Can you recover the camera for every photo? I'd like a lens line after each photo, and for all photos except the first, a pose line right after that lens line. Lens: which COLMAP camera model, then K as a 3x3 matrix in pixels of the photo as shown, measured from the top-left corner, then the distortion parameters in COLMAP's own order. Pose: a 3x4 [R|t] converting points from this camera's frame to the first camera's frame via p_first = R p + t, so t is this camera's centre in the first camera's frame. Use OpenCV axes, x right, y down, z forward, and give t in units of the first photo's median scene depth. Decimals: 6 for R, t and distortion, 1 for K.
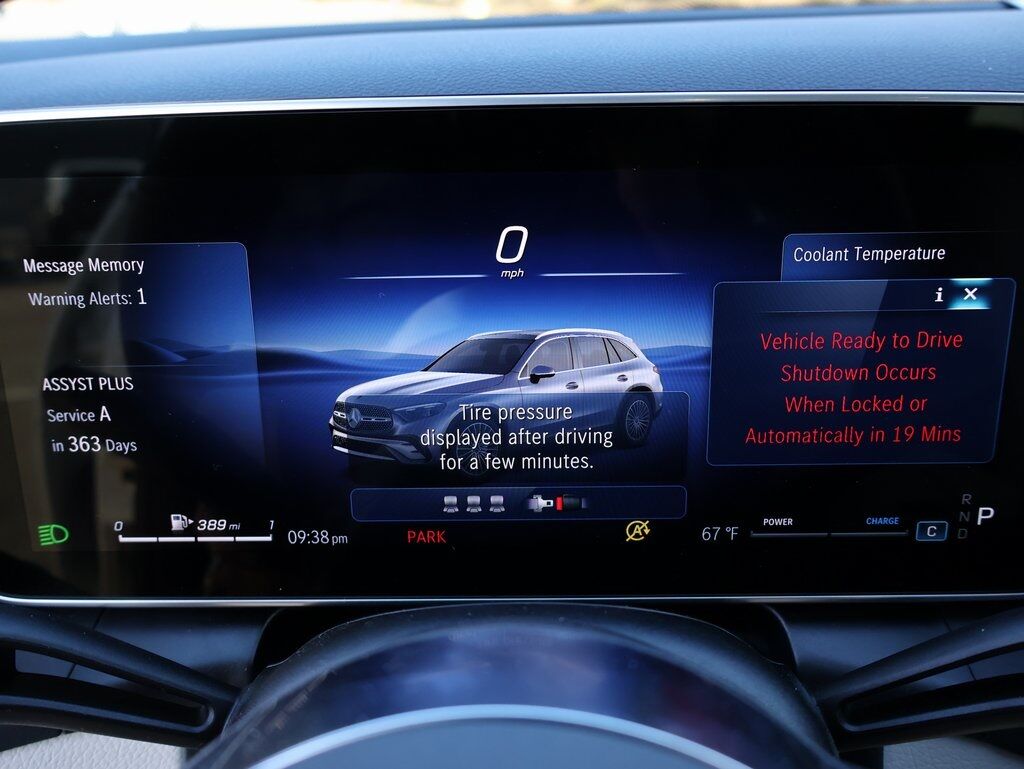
lens RADIAL K [[964.3, 0, 508.4], [0, 964.3, 375.9], [0, 0, 1]] dist [-0.010313, 0.000000]
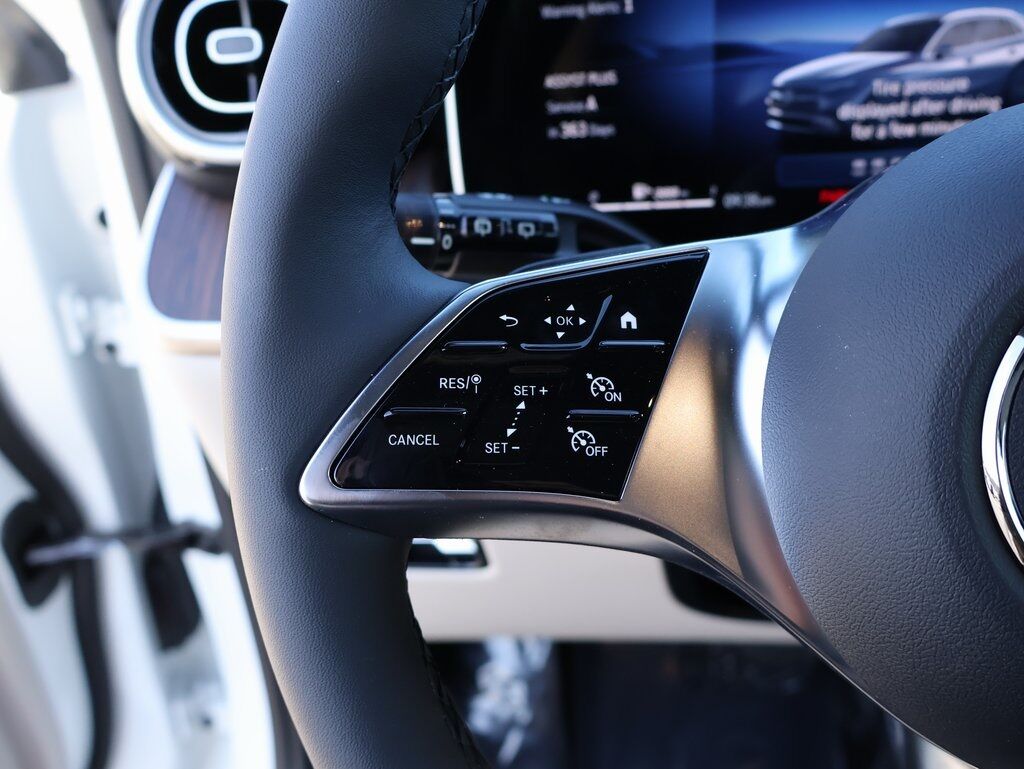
lens RADIAL K [[964.3, 0, 506.2], [0, 964.3, 384.0], [0, 0, 1]] dist [-0.010313, 0.000000]
pose [[0.990085, -0.006495, -0.140316, -0.353782], [0.019533, 0.995591, 0.091744, 0.299357], [0.139101, -0.093575, 0.985847, -0.354788]]
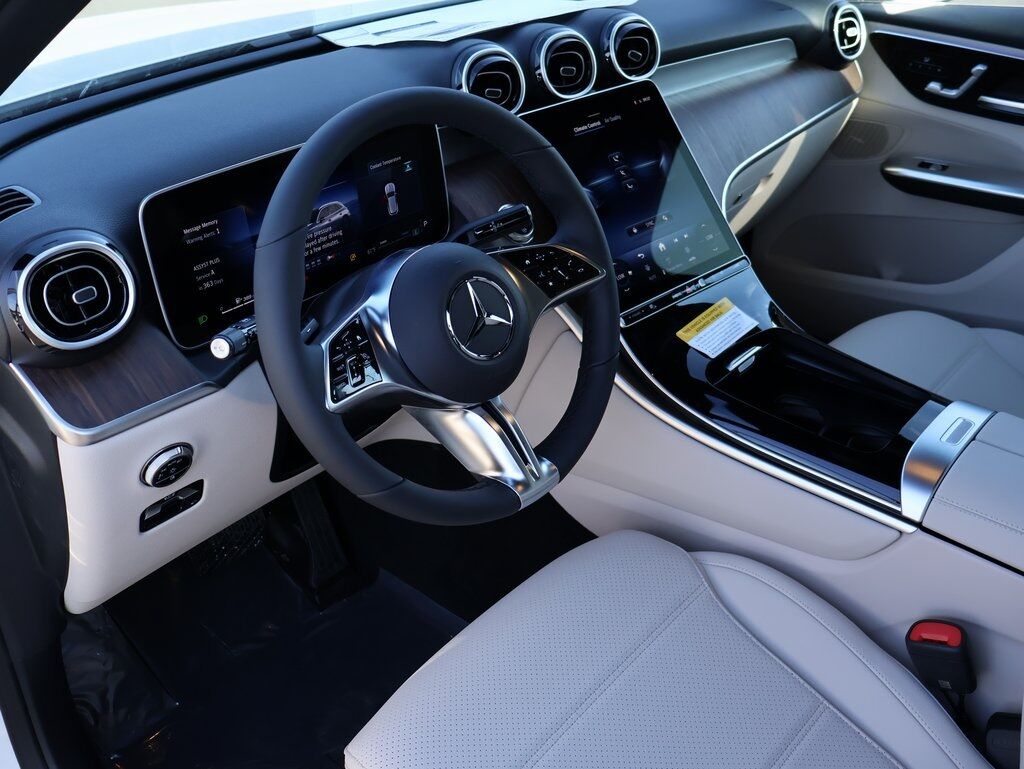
lens RADIAL K [[964.3, 0, 521.7], [0, 964.3, 384.9], [0, 0, 1]] dist [-0.010313, 0.000000]
pose [[0.652363, -0.393529, 0.647733, -1.934200], [0.291937, 0.919162, 0.264412, -0.158459], [-0.699426, 0.016605, 0.714513, -1.922559]]
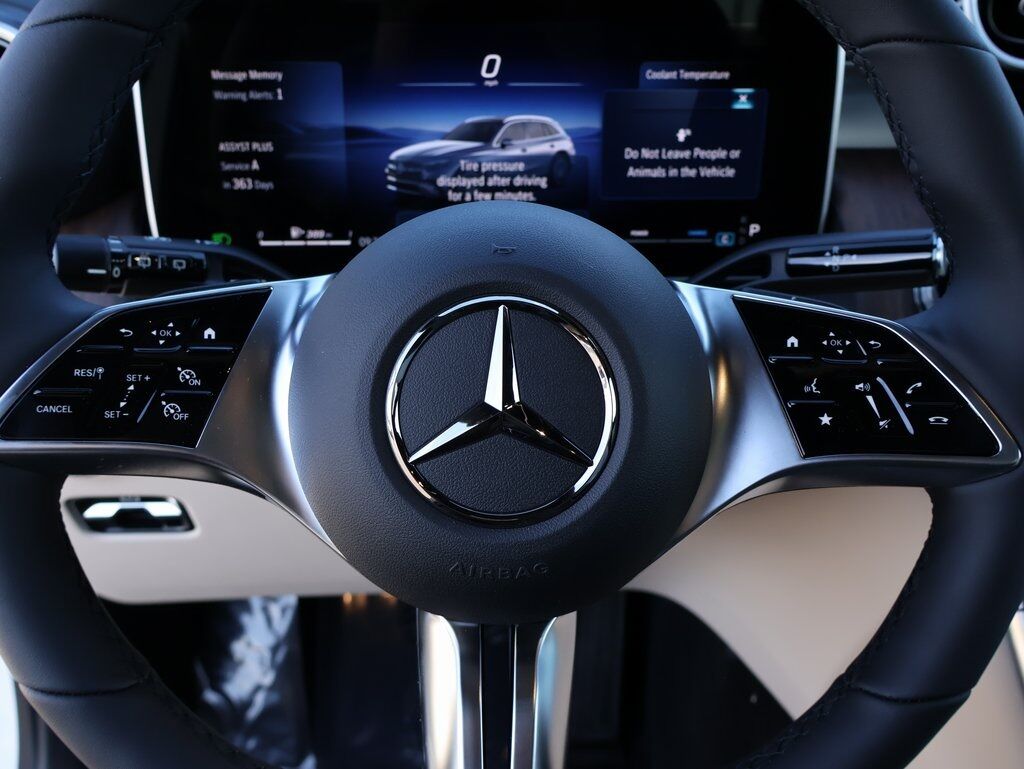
lens RADIAL K [[964.3, 0, 507.7], [0, 964.3, 381.8], [0, 0, 1]] dist [-0.010313, 0.000000]
pose [[0.998484, -0.000712, 0.055046, -0.060879], [-0.004202, 0.996015, 0.089091, 0.273163], [-0.054890, -0.089187, 0.994501, -0.790571]]
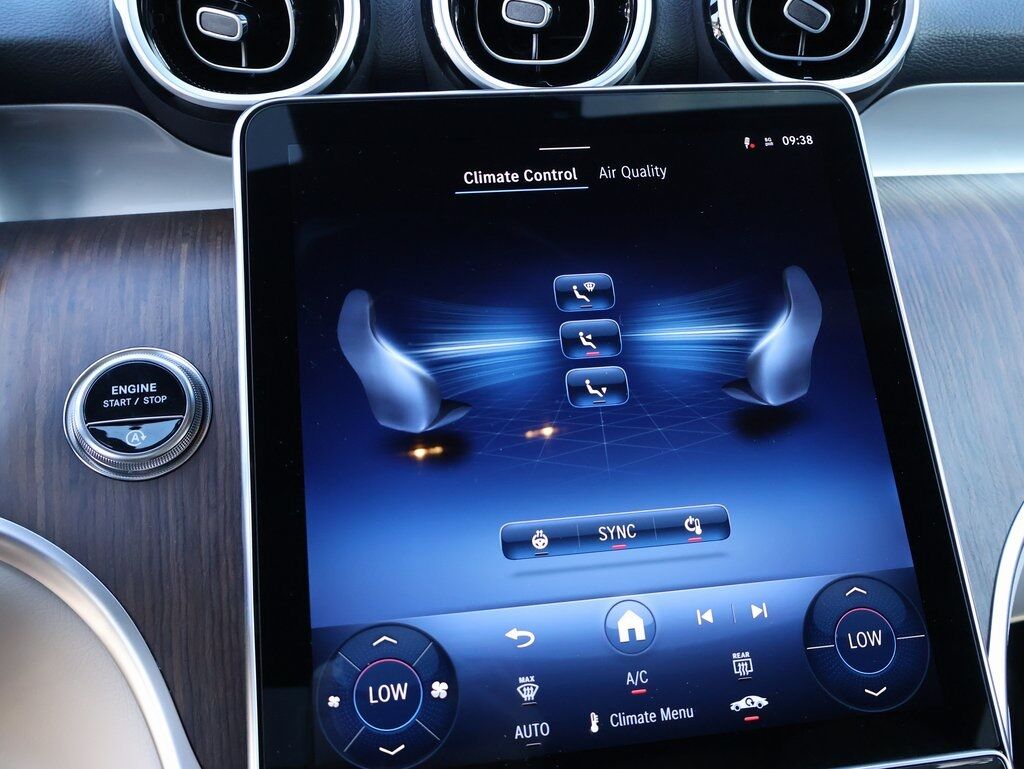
lens RADIAL K [[964.3, 0, 515.9], [0, 964.3, 384.5], [0, 0, 1]] dist [-0.010313, 0.000000]
pose [[0.959116, -0.097458, 0.265704, 0.982885], [0.089394, 0.995097, 0.042307, 0.223799], [-0.268525, -0.016825, 0.963126, -0.446392]]
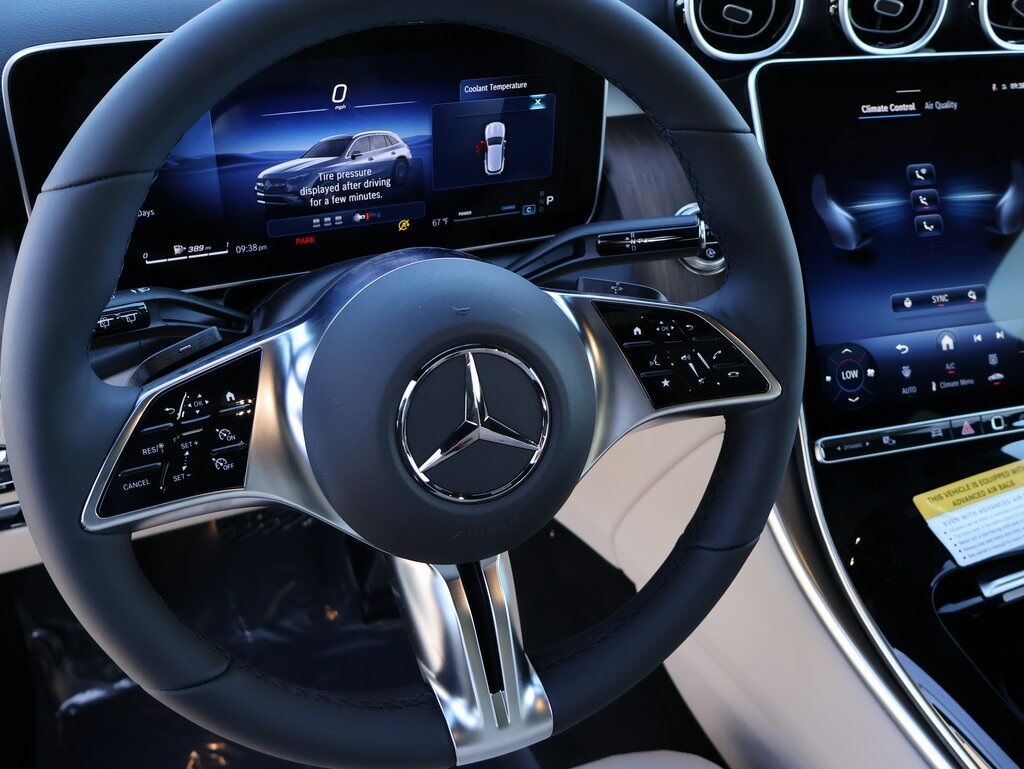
lens RADIAL K [[964.3, 0, 509.1], [0, 964.3, 389.0], [0, 0, 1]] dist [-0.010313, 0.000000]
pose [[0.910619, -0.182071, 0.370975, -0.525493], [0.072362, 0.954093, 0.290637, -0.099165], [-0.406861, -0.237815, 0.881991, -1.091016]]
